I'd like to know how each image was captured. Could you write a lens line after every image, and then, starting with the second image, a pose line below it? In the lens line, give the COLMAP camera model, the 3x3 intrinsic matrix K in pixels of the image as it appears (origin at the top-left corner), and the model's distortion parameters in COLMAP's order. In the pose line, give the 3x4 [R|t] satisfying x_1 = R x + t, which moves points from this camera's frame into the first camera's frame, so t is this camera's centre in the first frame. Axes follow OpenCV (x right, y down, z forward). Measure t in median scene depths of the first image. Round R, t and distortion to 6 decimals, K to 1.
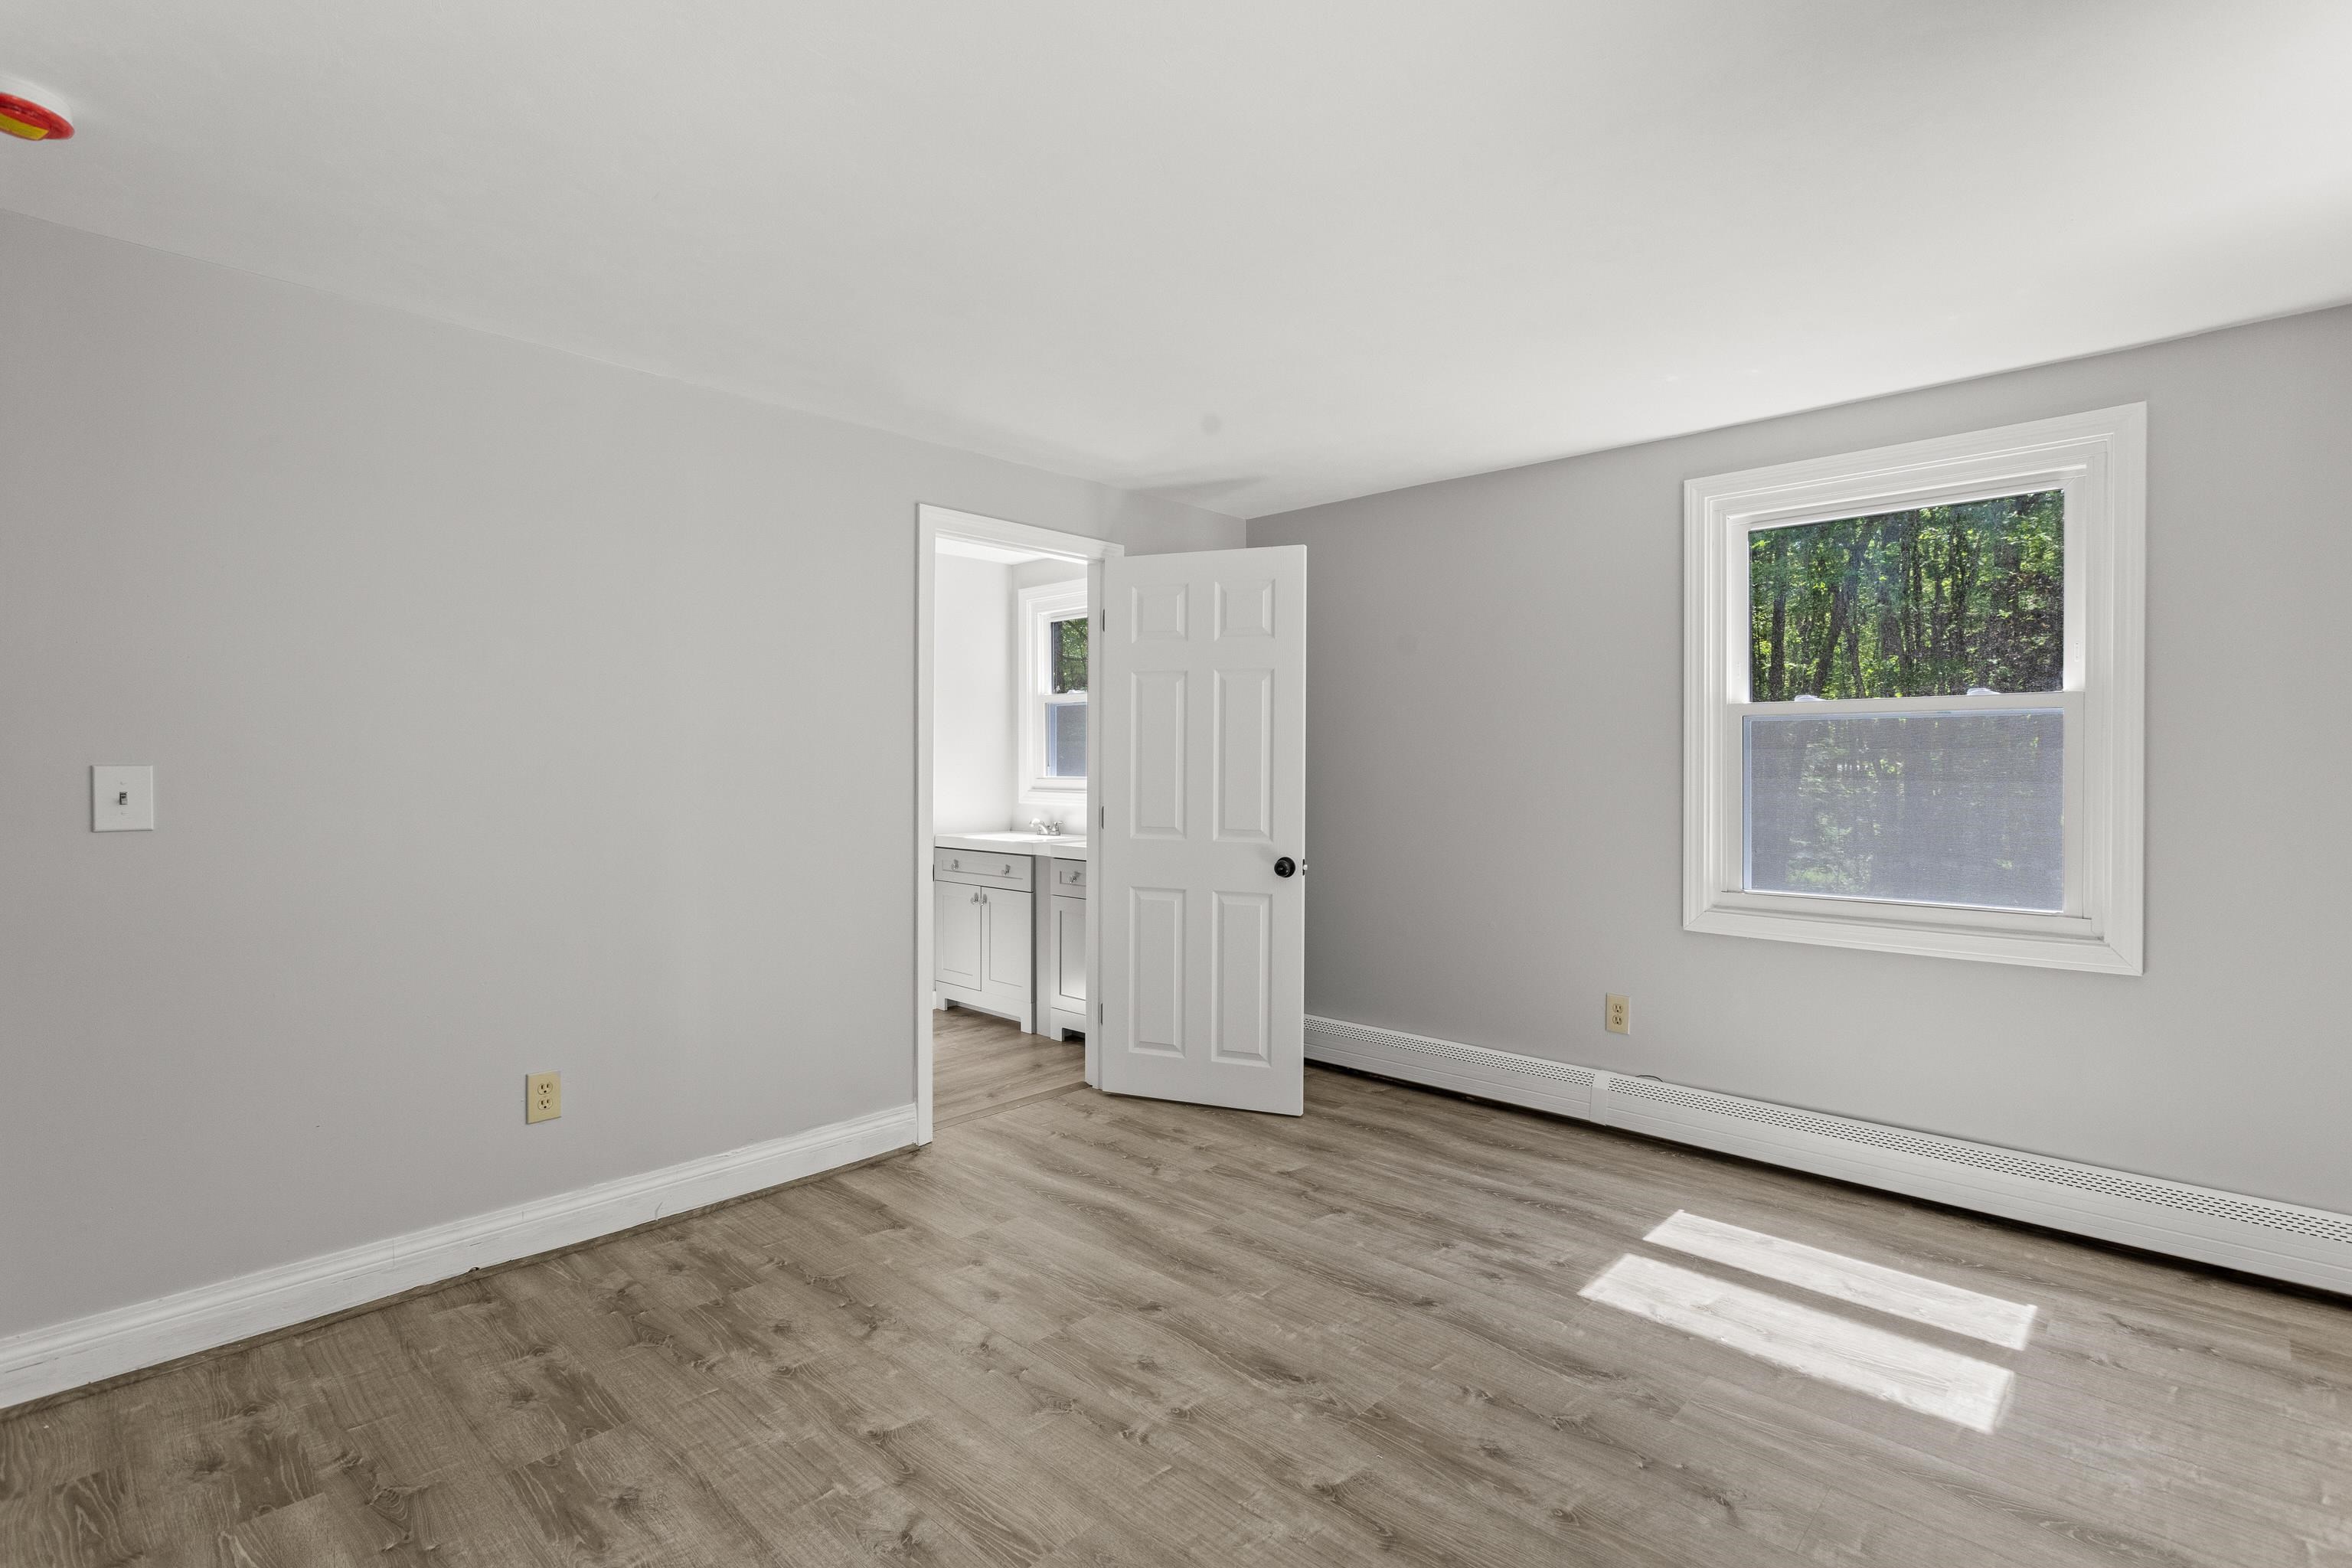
lens RADIAL K [[1111.8, 0, 1183.5], [0, 1111.8, 763.5], [0, 0, 1]] dist [0.000149, 0.001110]
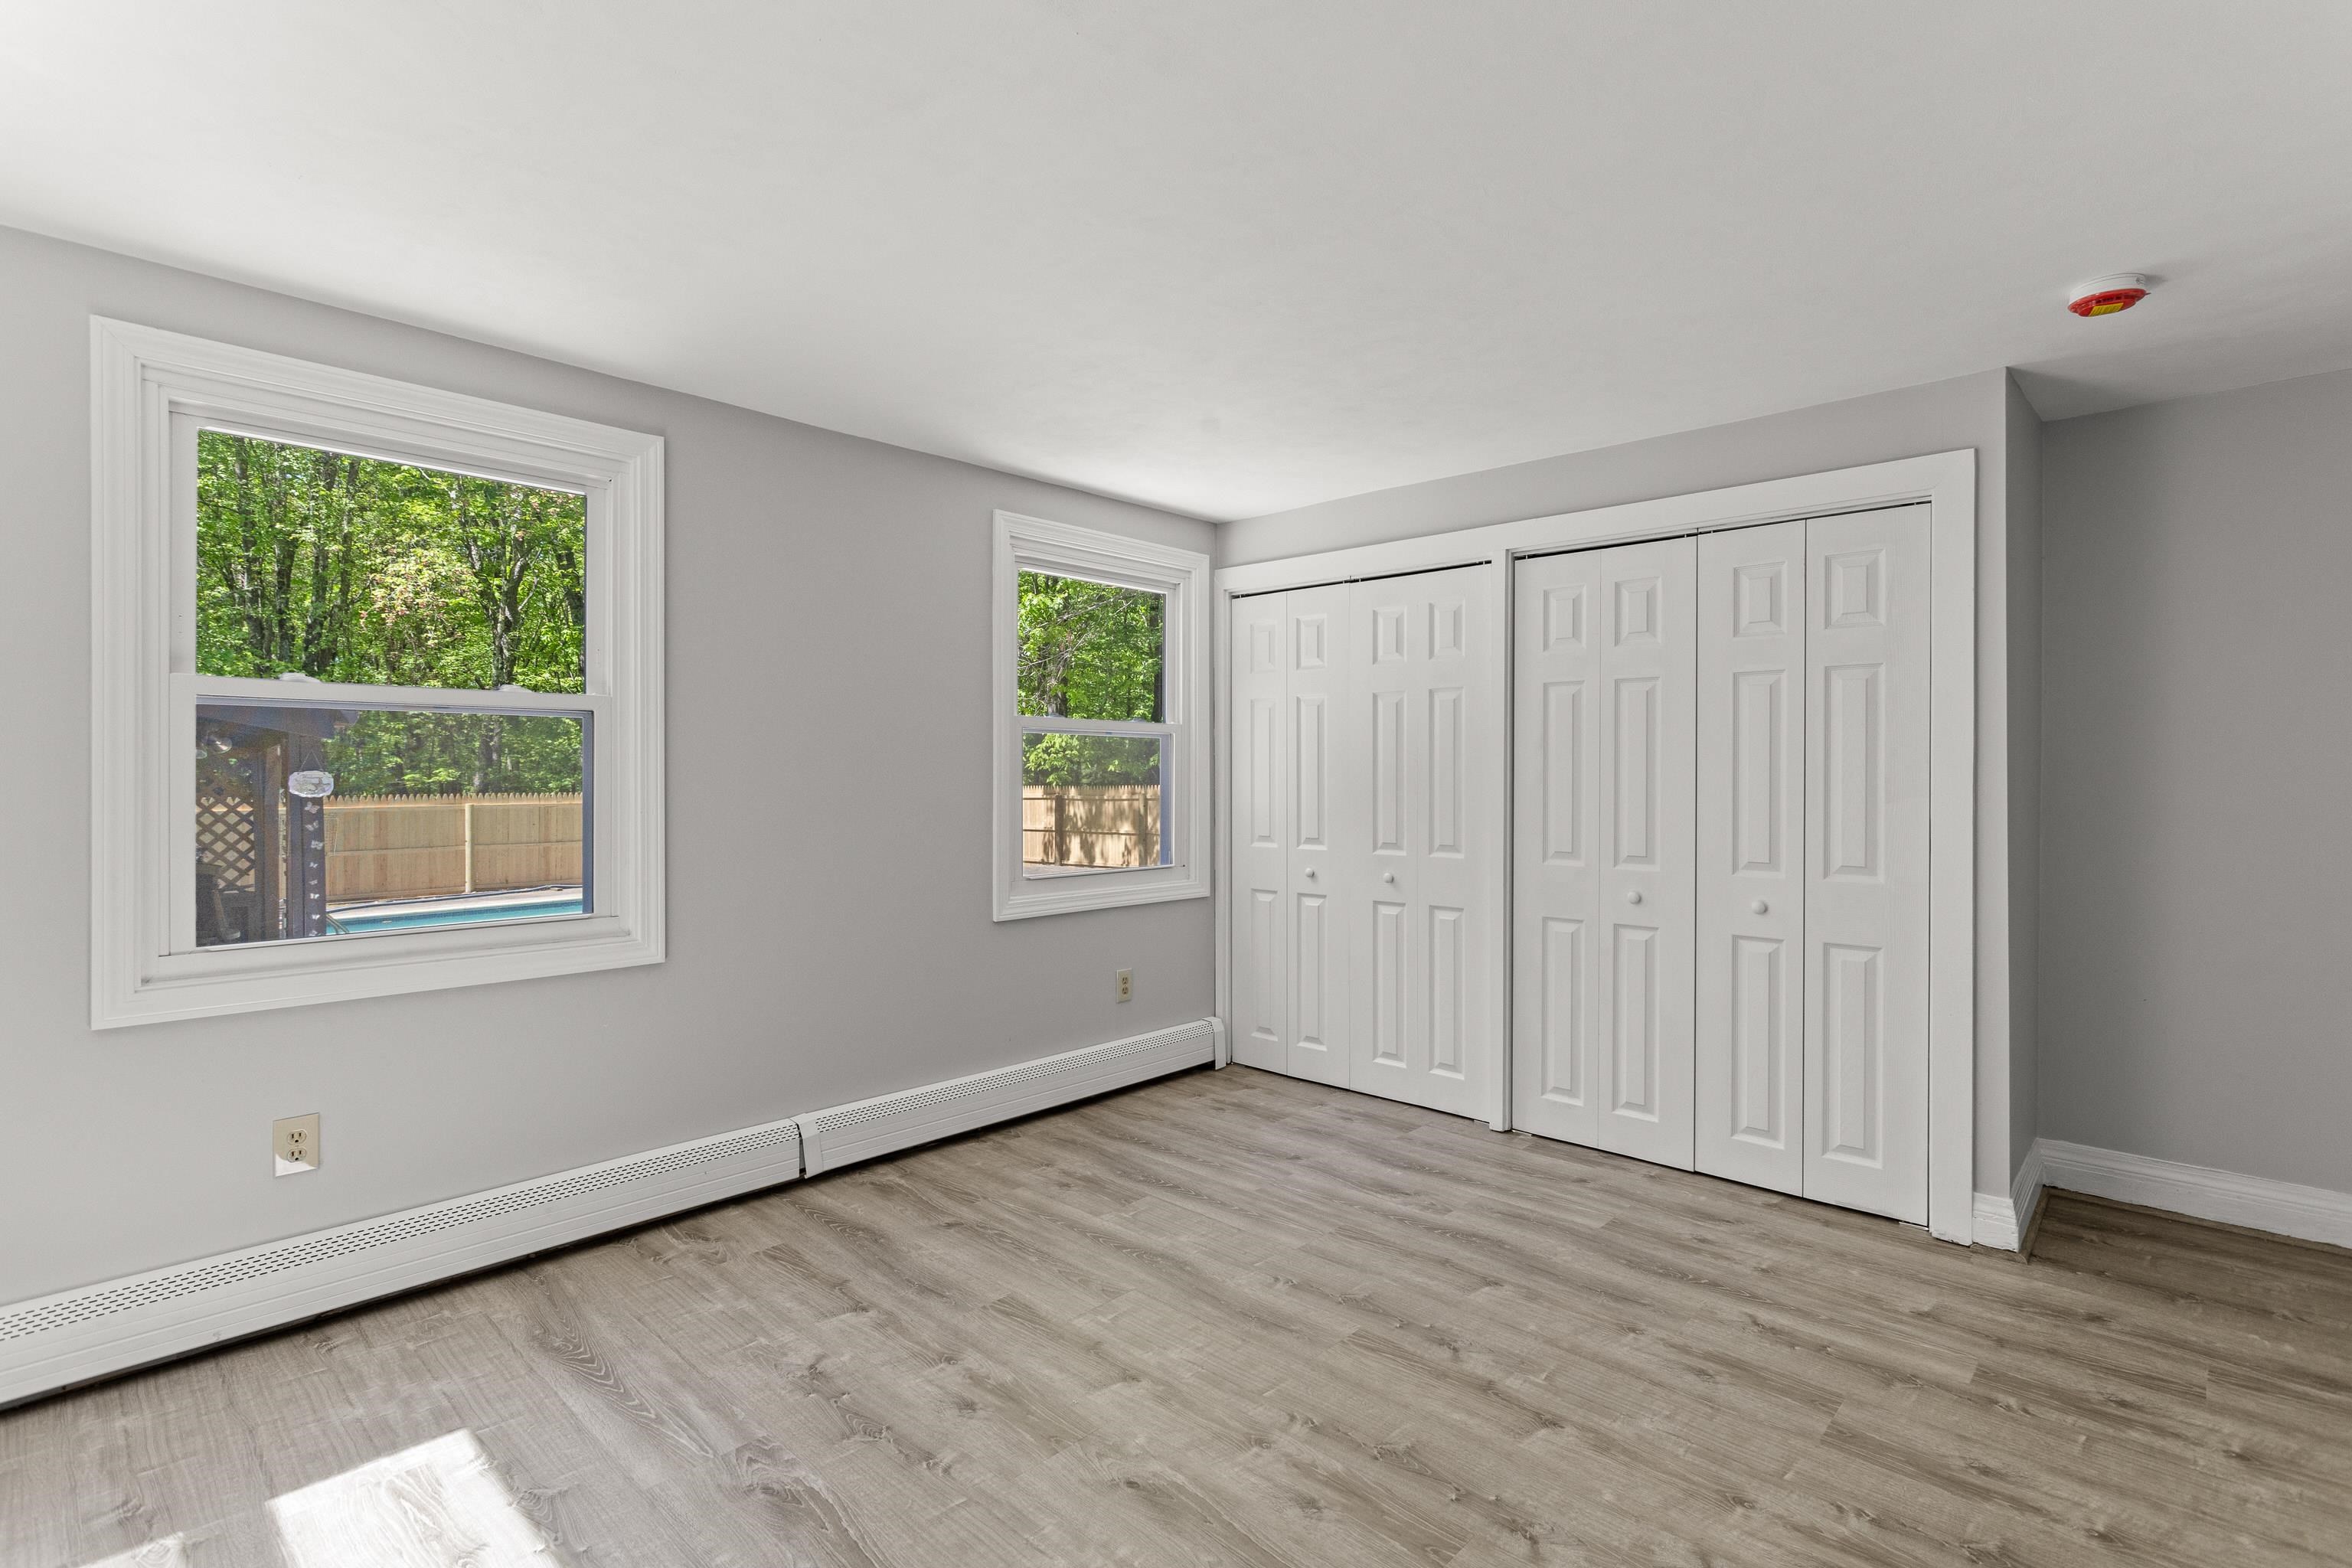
lens RADIAL K [[1111.8, 0, 1189.8], [0, 1111.8, 778.2], [0, 0, 1]] dist [0.000149, 0.001110]
pose [[-0.999967, -0.003777, -0.007261, 0.055935], [-0.003810, 0.999982, 0.004584, 0.000803], [0.007244, 0.004611, -0.999963, 1.603383]]
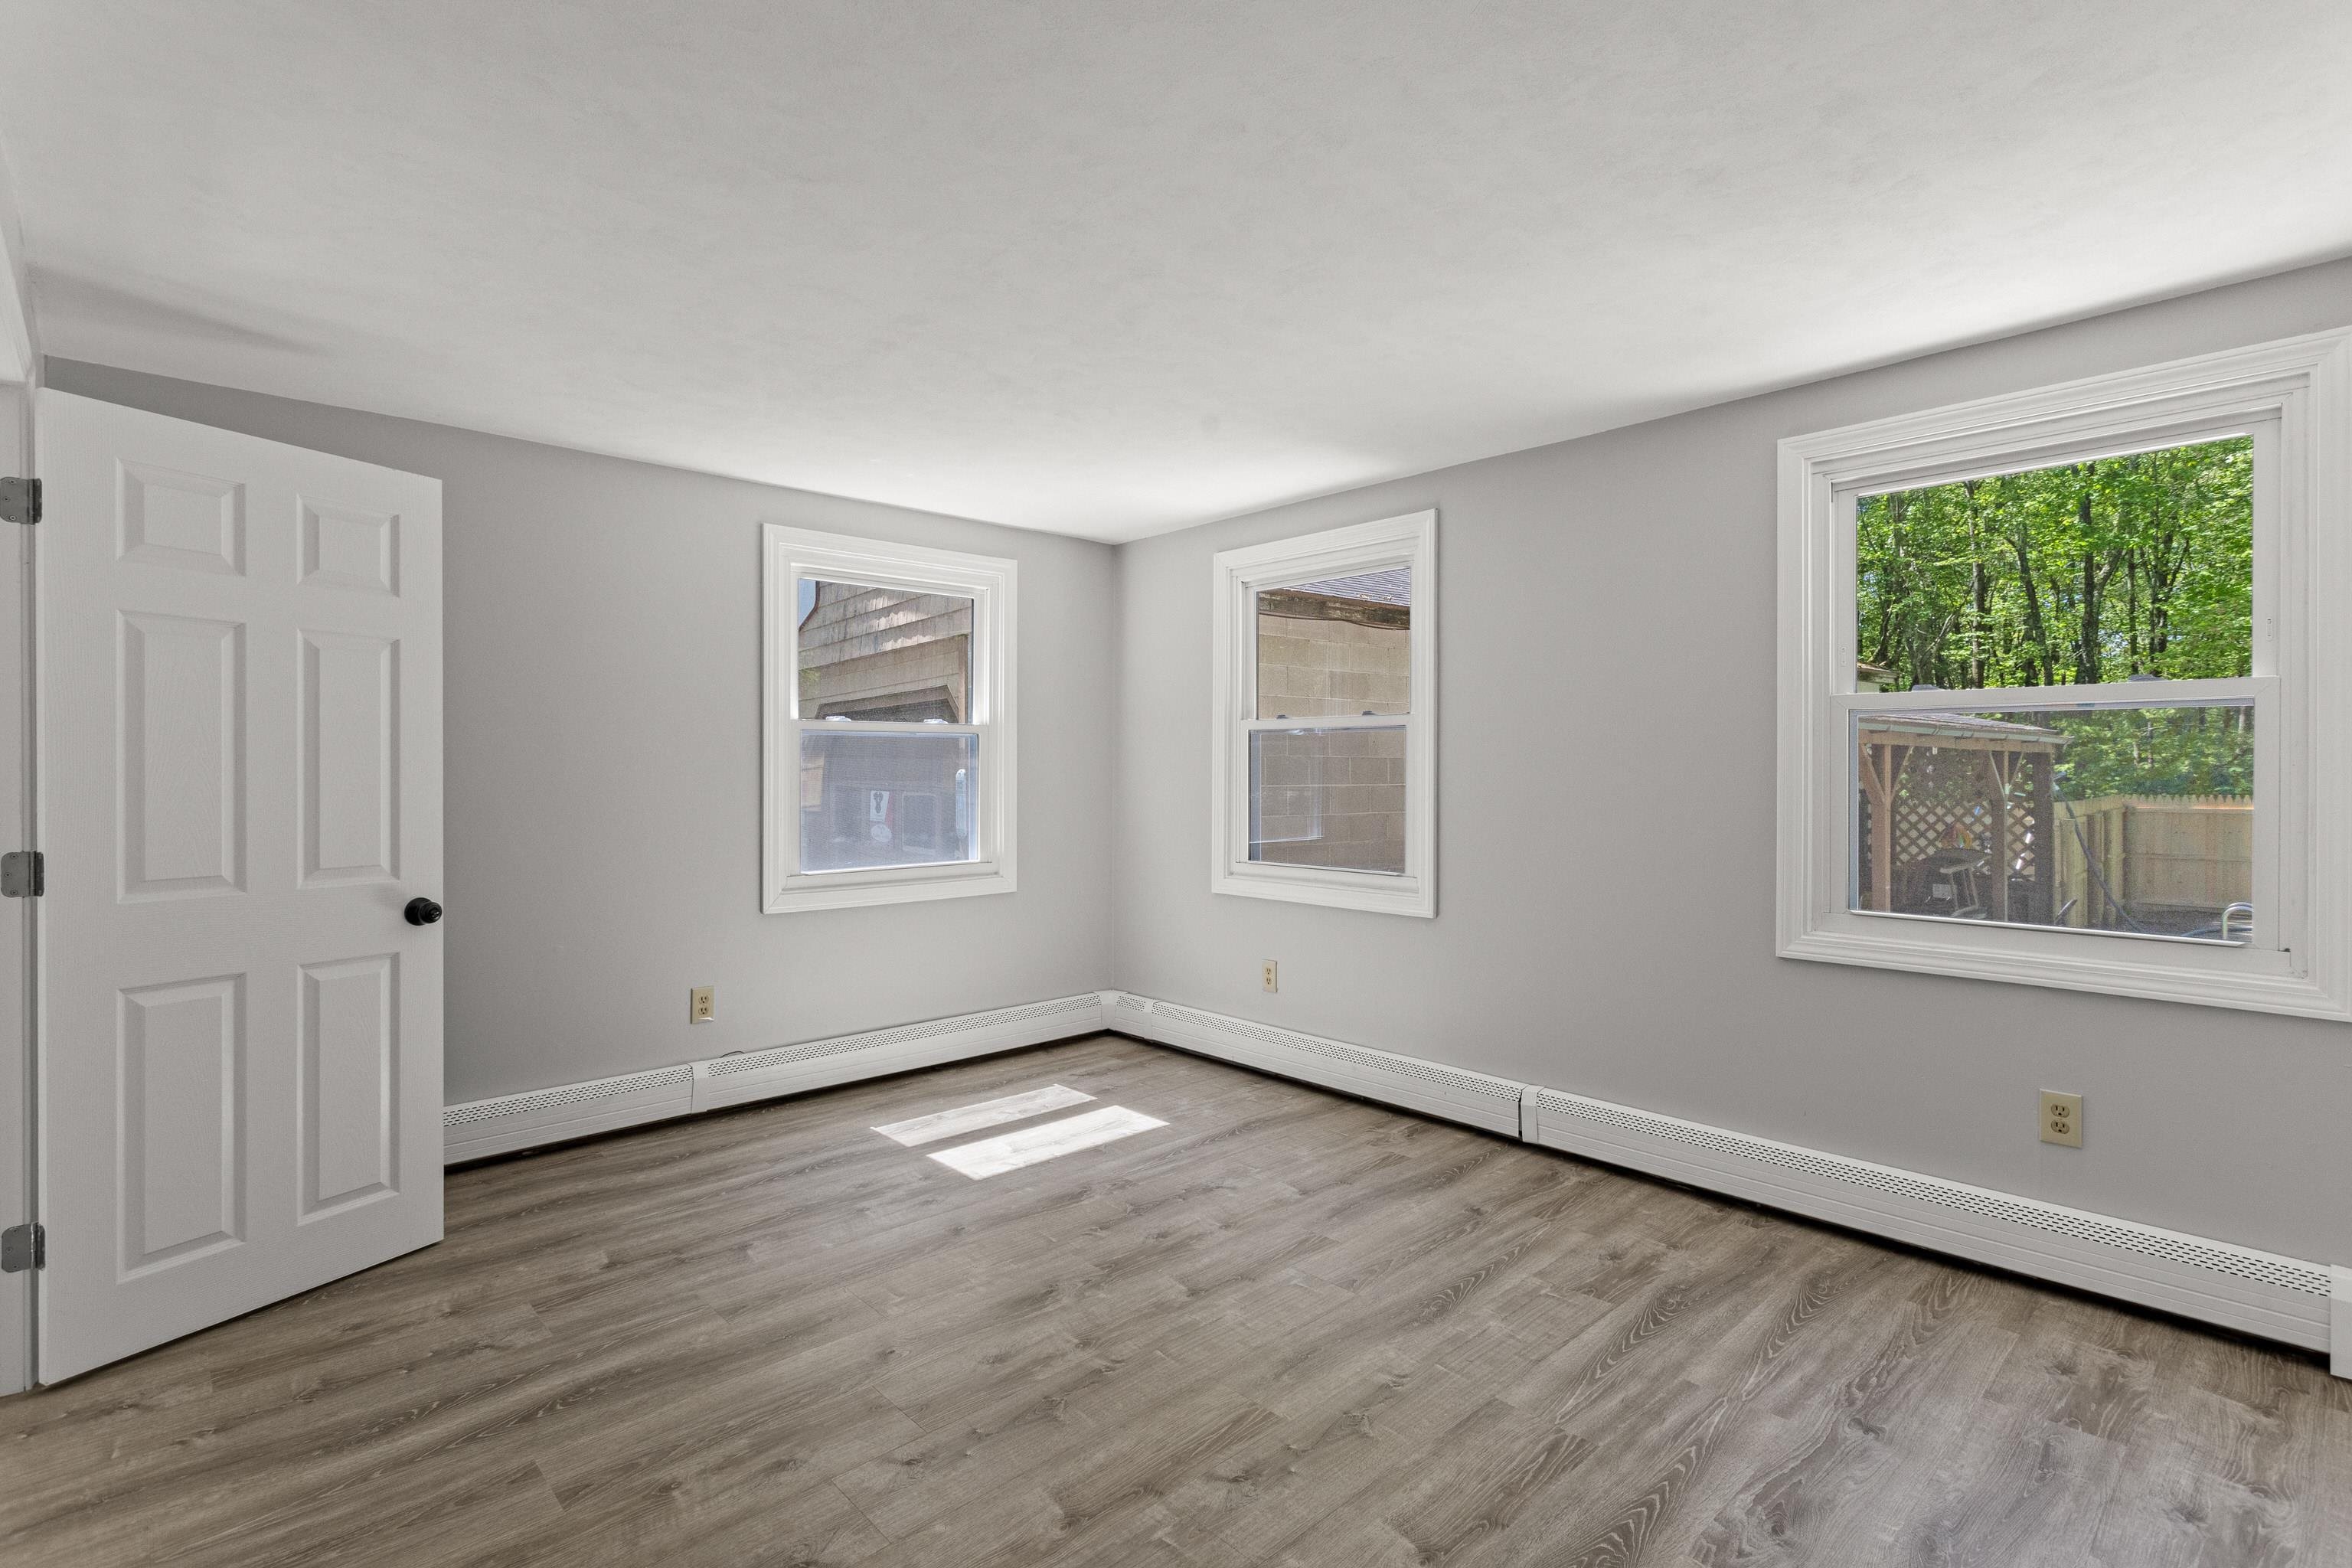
lens RADIAL K [[1111.8, 0, 1192.6], [0, 1111.8, 780.3], [0, 0, 1]] dist [0.000149, 0.001110]
pose [[0.057213, -0.011405, 0.998297, -0.913412], [0.000825, 0.999935, 0.011376, -0.001920], [-0.998362, 0.000172, 0.057218, 0.672893]]
